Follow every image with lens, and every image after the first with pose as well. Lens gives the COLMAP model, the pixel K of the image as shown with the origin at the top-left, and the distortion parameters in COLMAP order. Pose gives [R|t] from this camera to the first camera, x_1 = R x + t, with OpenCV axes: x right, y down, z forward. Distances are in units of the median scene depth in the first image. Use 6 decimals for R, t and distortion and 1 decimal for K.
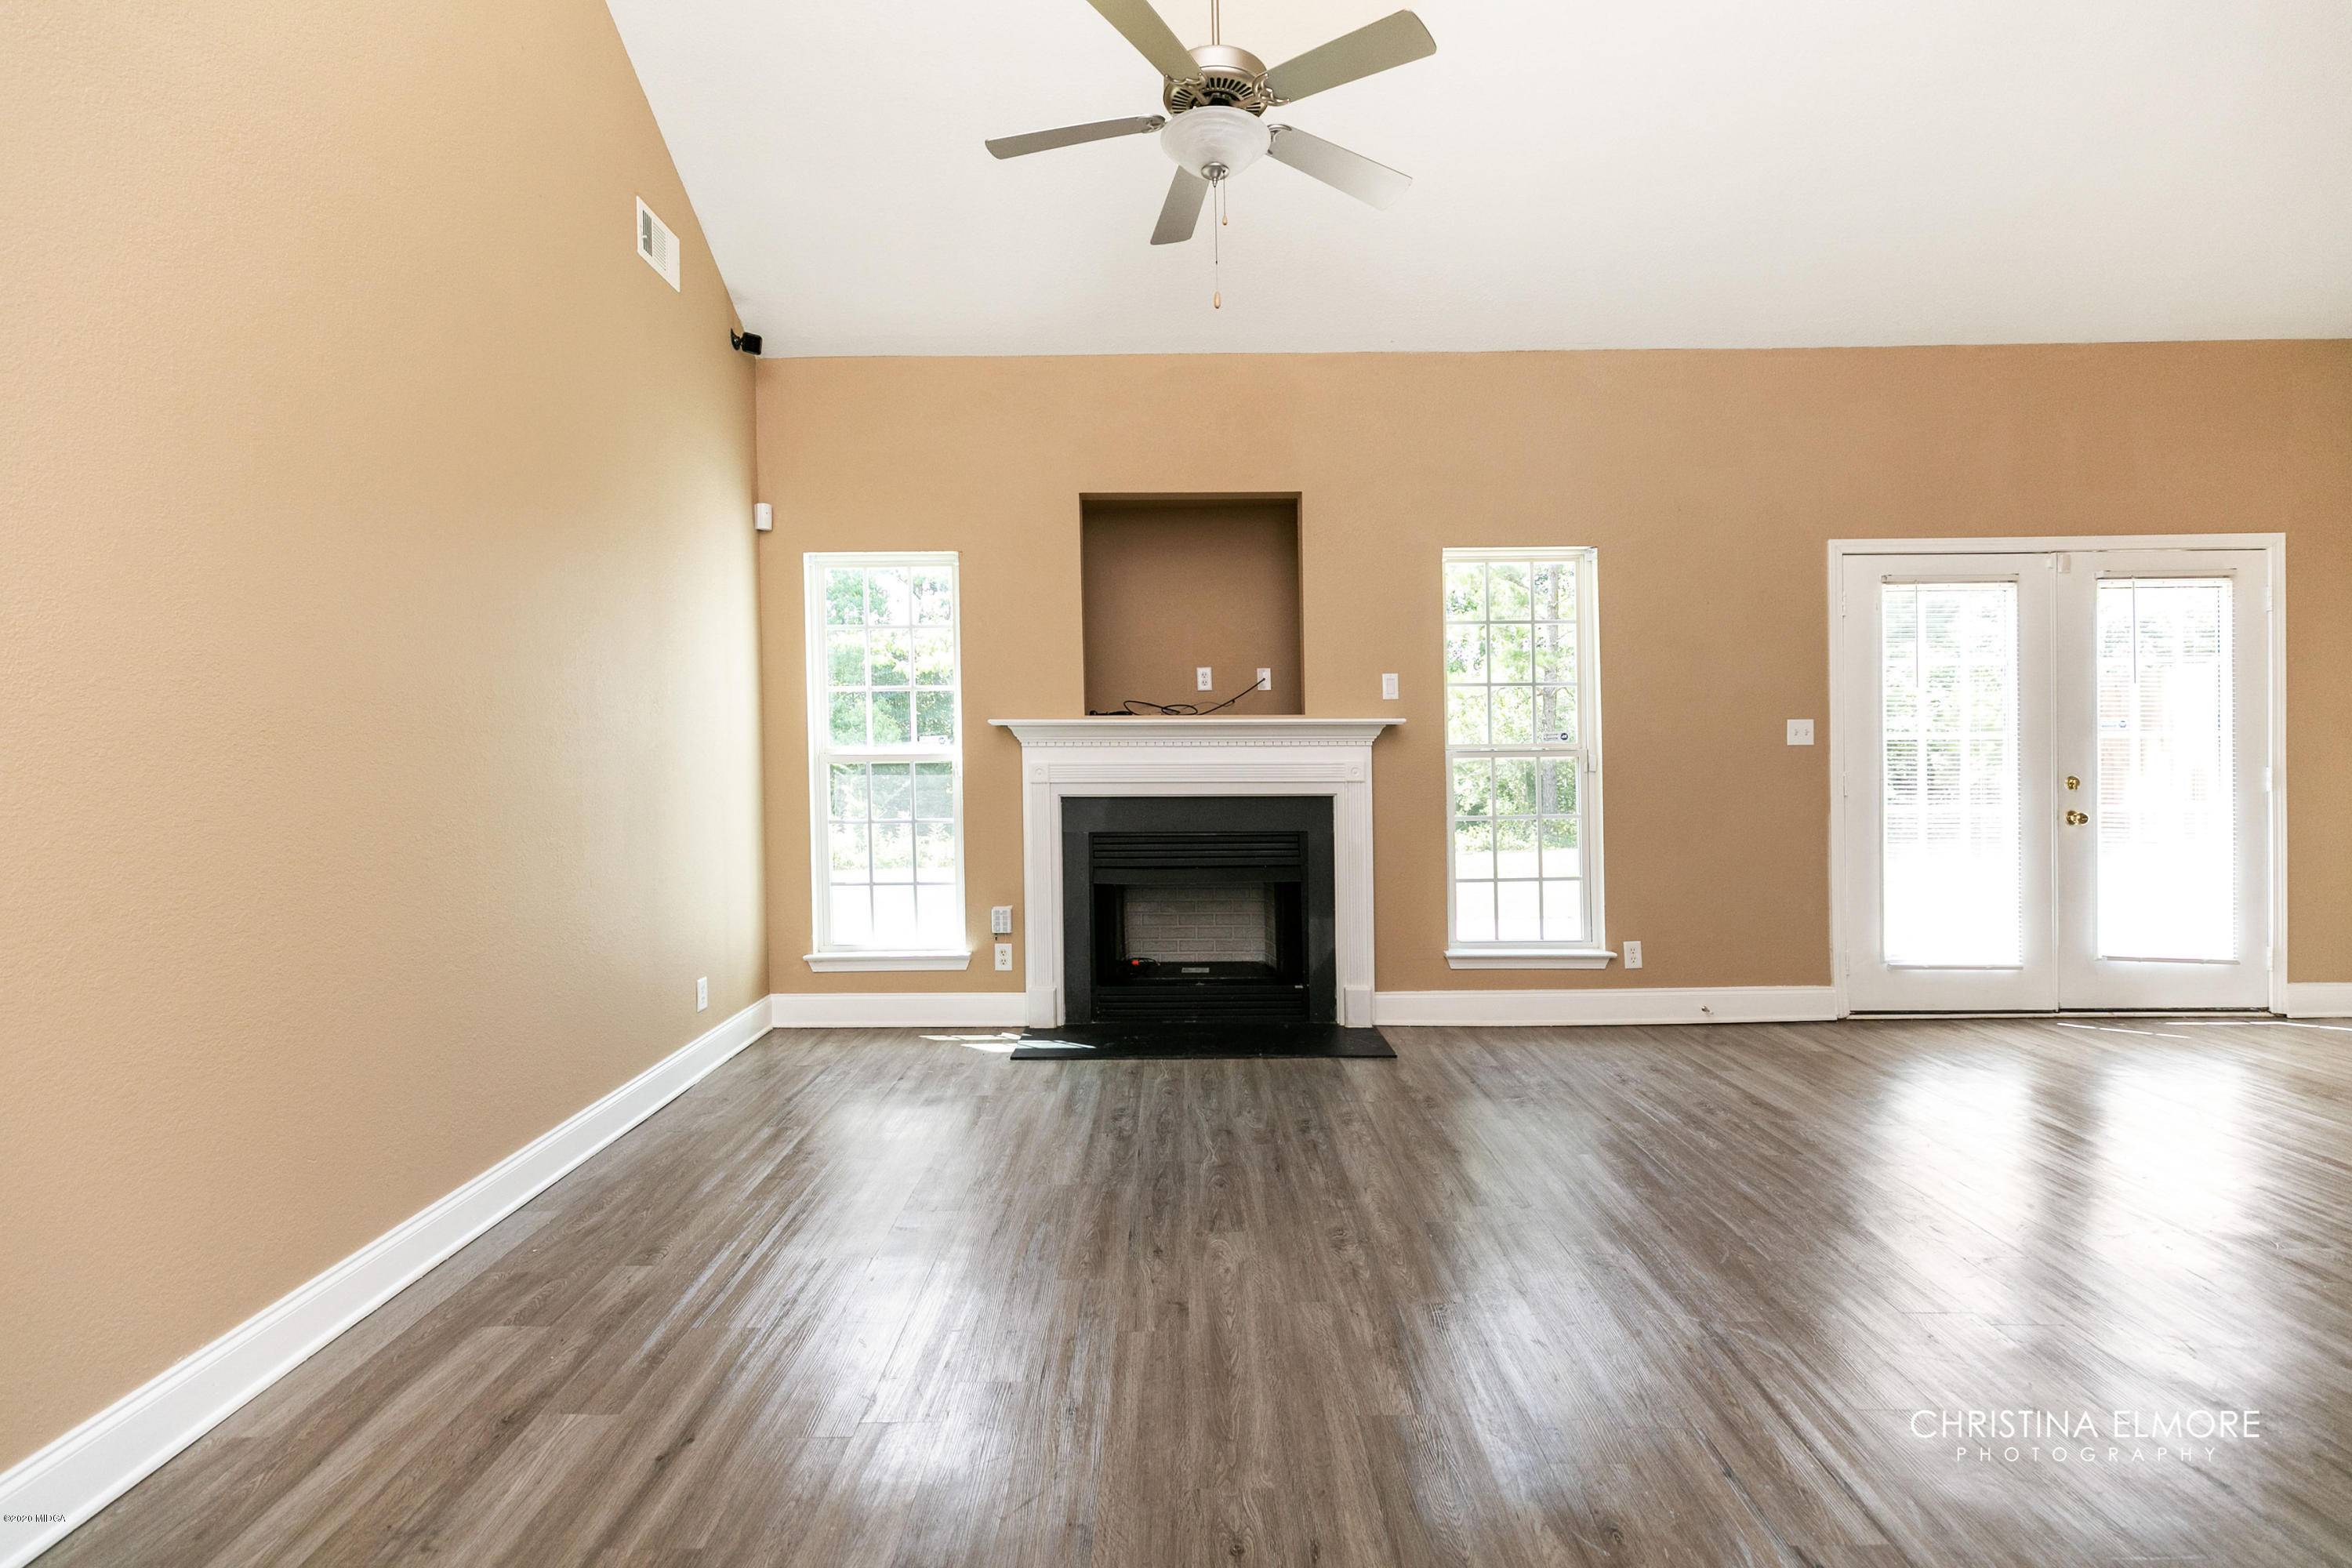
lens RADIAL K [[1093.6, 0, 1176.7], [0, 1093.6, 768.9], [0, 0, 1]] dist [0.003357, -0.000942]
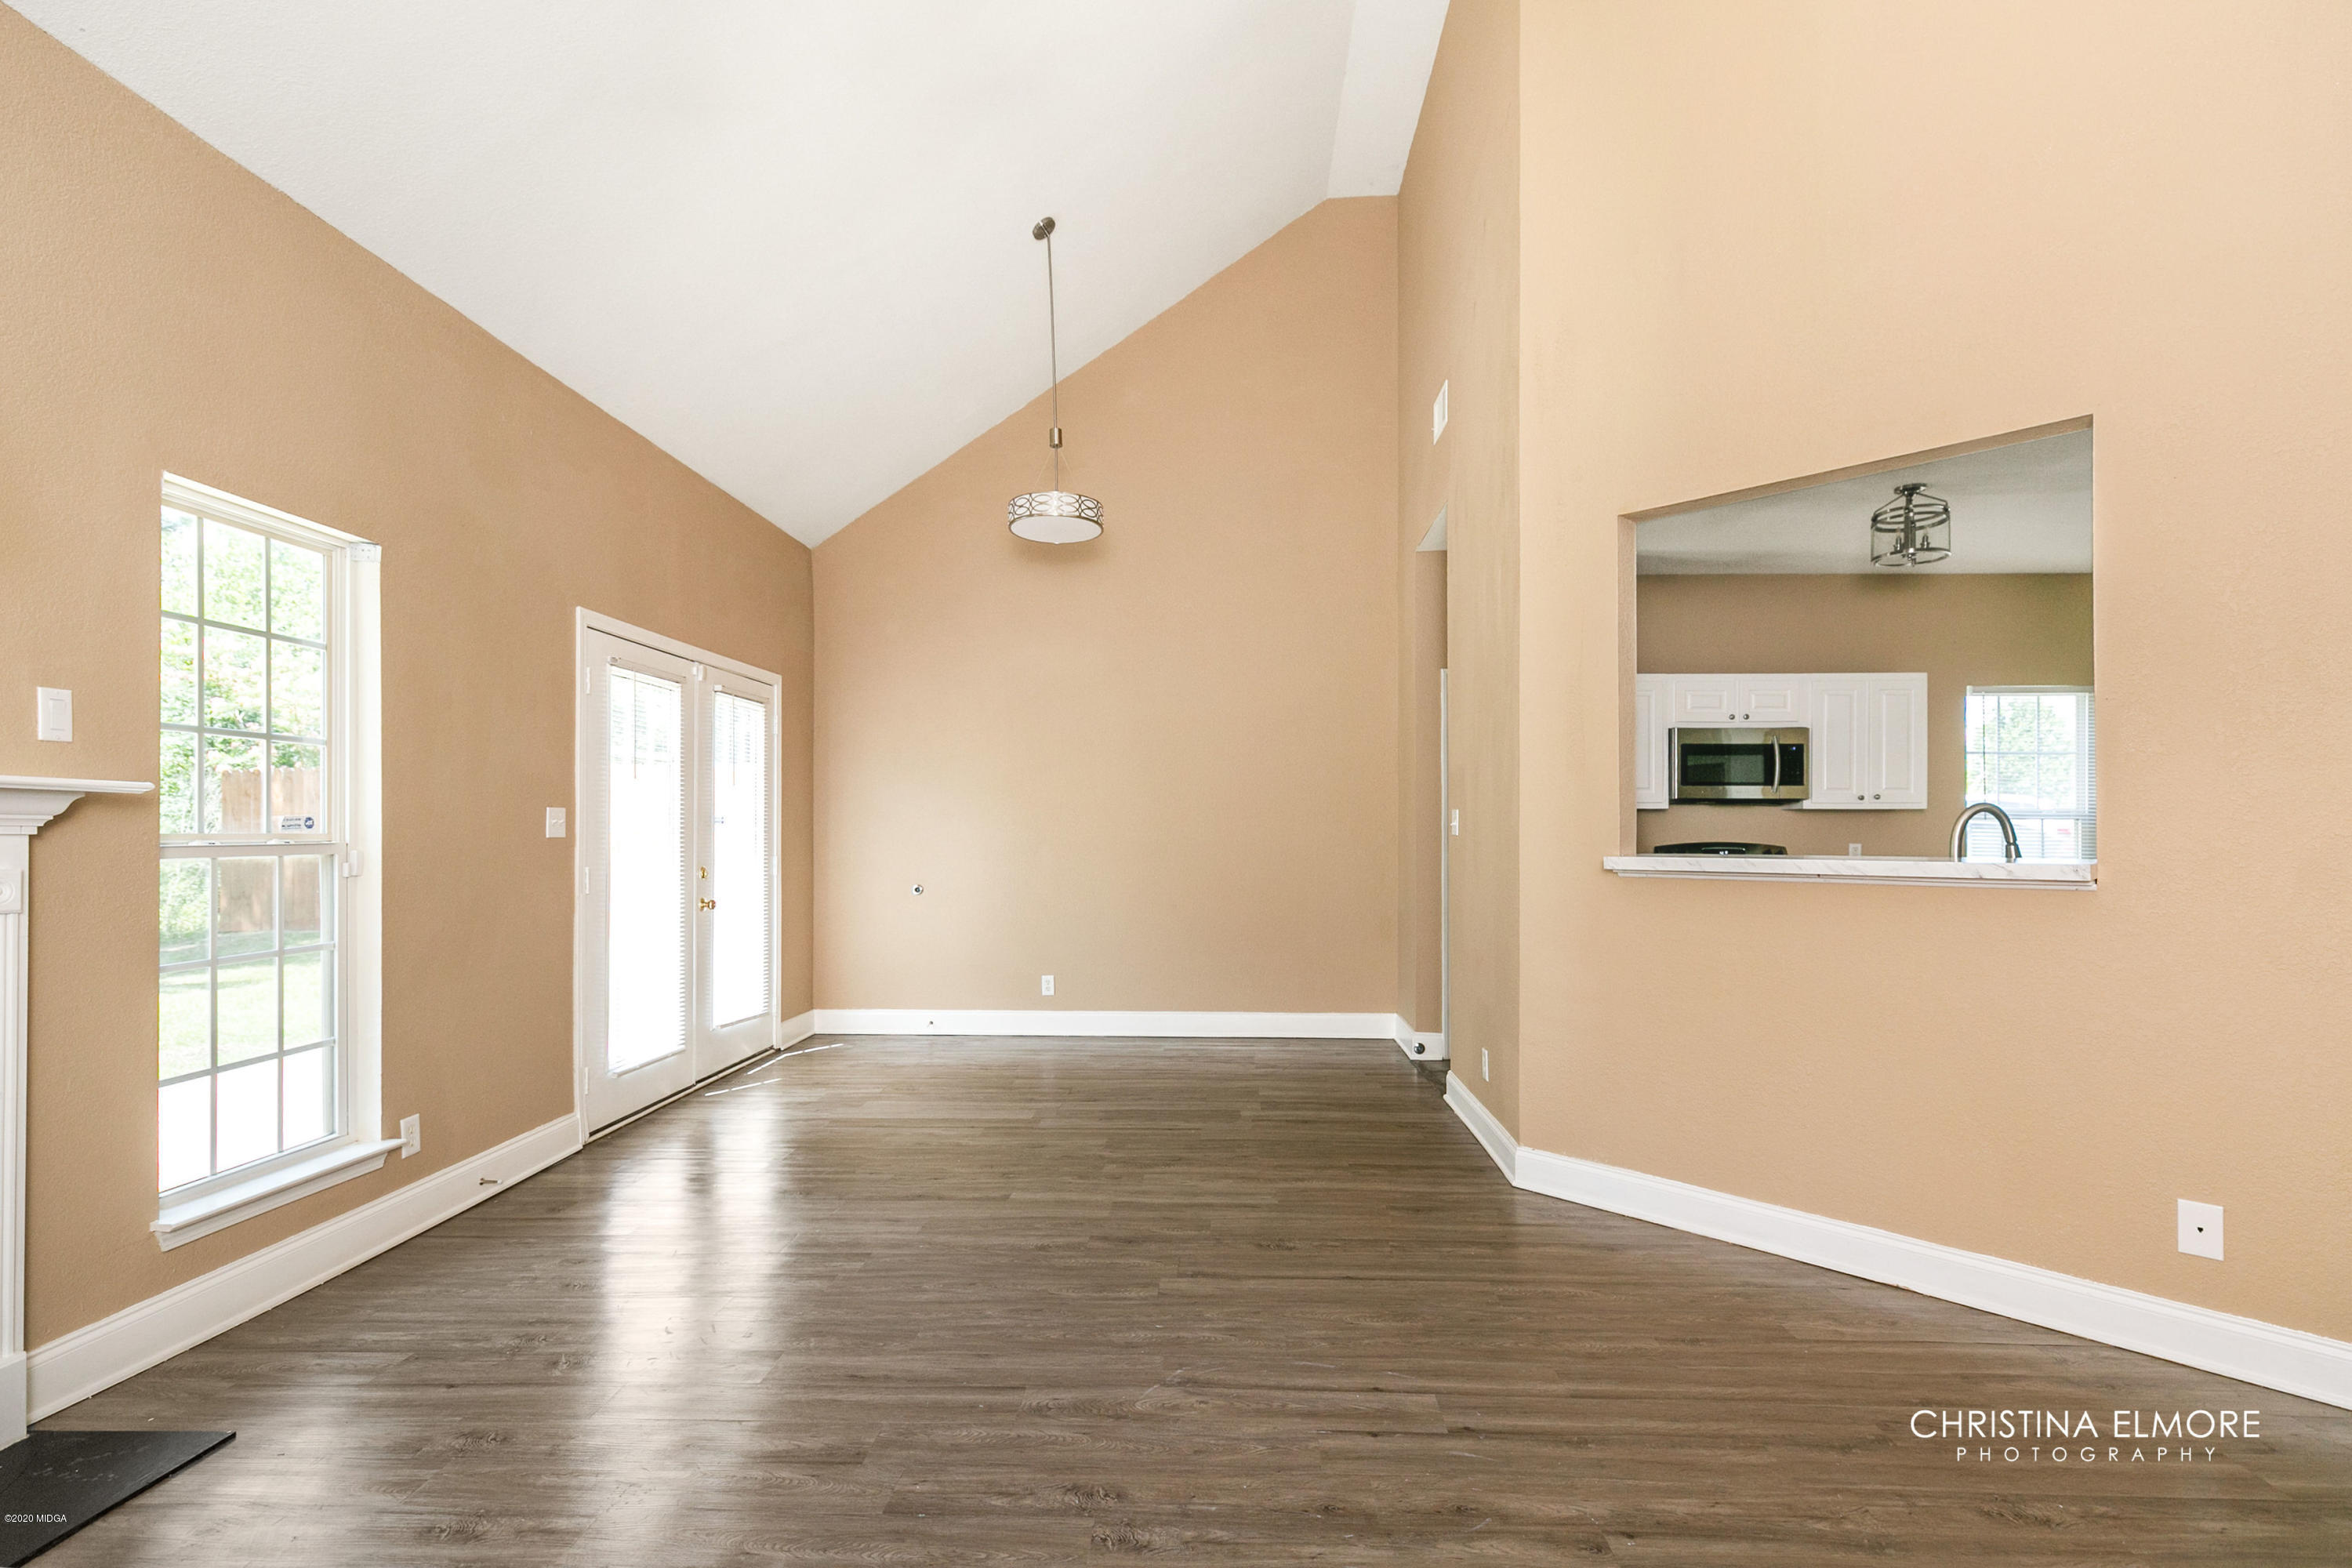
lens RADIAL K [[1093.6, 0, 1201.8], [0, 1093.6, 883.9], [0, 0, 1]] dist [0.003357, -0.000942]
pose [[0.004969, -0.037077, 0.999300, -0.278645], [0.017930, 0.999155, 0.036982, -0.008989], [-0.999827, 0.017733, 0.005630, 0.487421]]
